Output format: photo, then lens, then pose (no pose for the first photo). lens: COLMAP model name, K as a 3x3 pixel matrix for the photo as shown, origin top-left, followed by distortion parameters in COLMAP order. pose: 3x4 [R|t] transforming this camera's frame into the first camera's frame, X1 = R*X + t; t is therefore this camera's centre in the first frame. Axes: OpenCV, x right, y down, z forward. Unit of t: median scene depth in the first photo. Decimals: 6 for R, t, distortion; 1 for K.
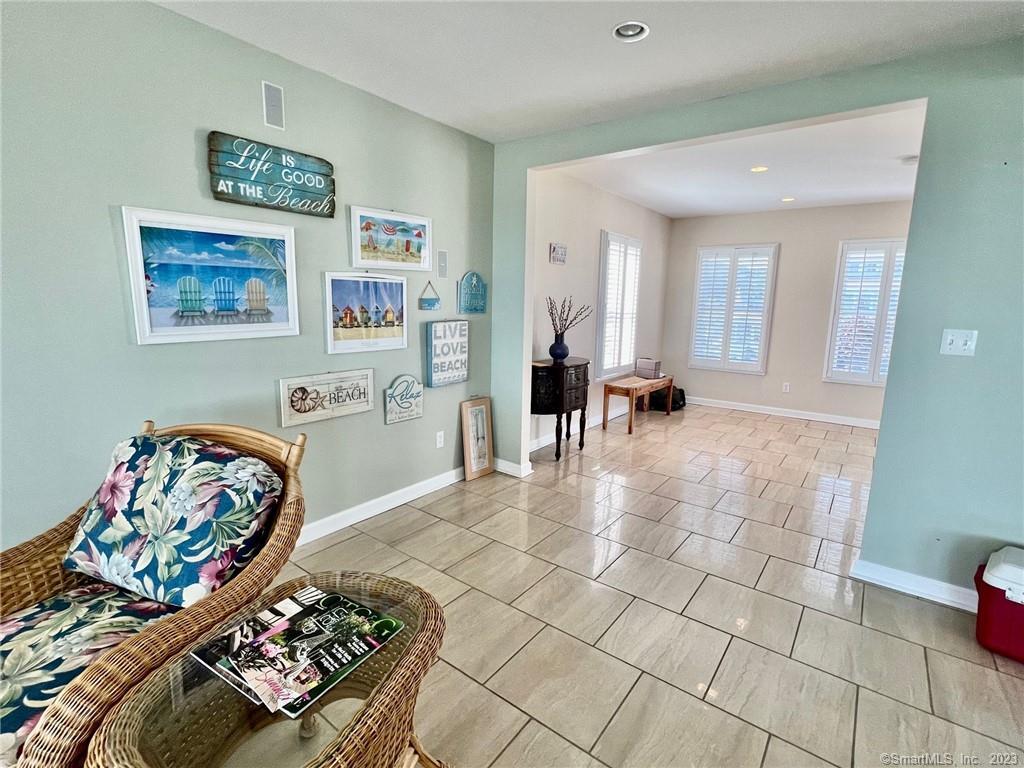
lens RADIAL K [[484.5, 0, 508.0], [0, 484.5, 384.1], [0, 0, 1]] dist [0.001412, -0.000113]
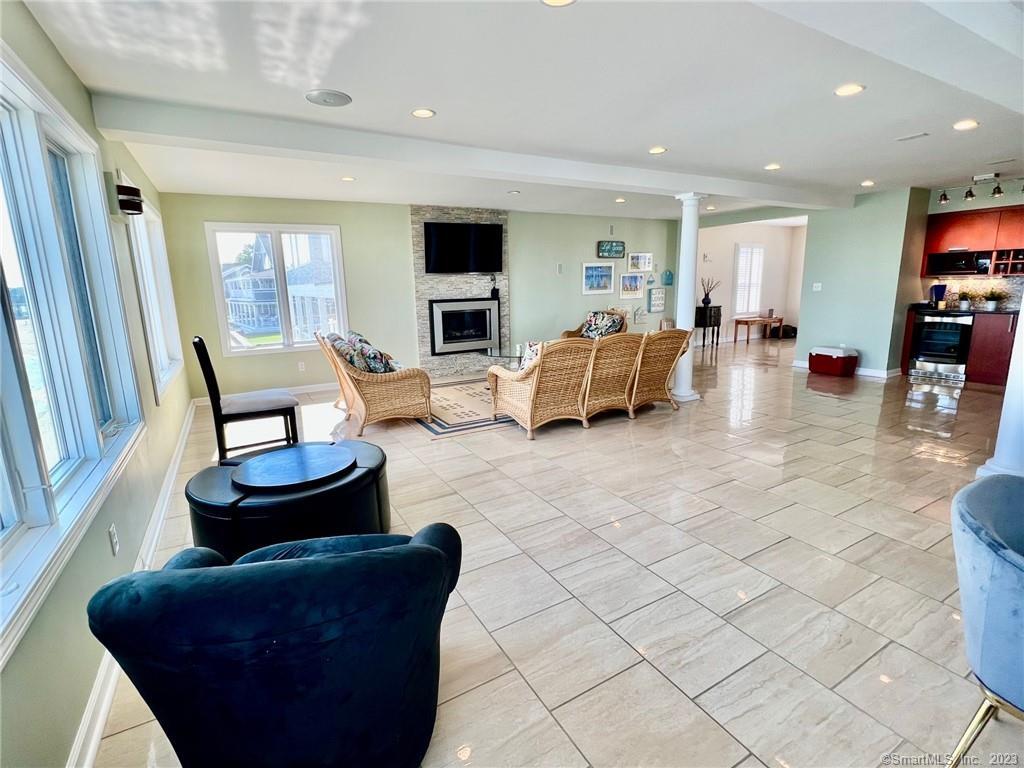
lens RADIAL K [[484.5, 0, 510.7], [0, 484.5, 378.3], [0, 0, 1]] dist [0.001412, -0.000113]
pose [[0.921960, 0.033772, -0.385810, 0.226206], [-0.024951, 0.999301, 0.027848, 0.391520], [0.386480, -0.016049, 0.922158, -2.264077]]
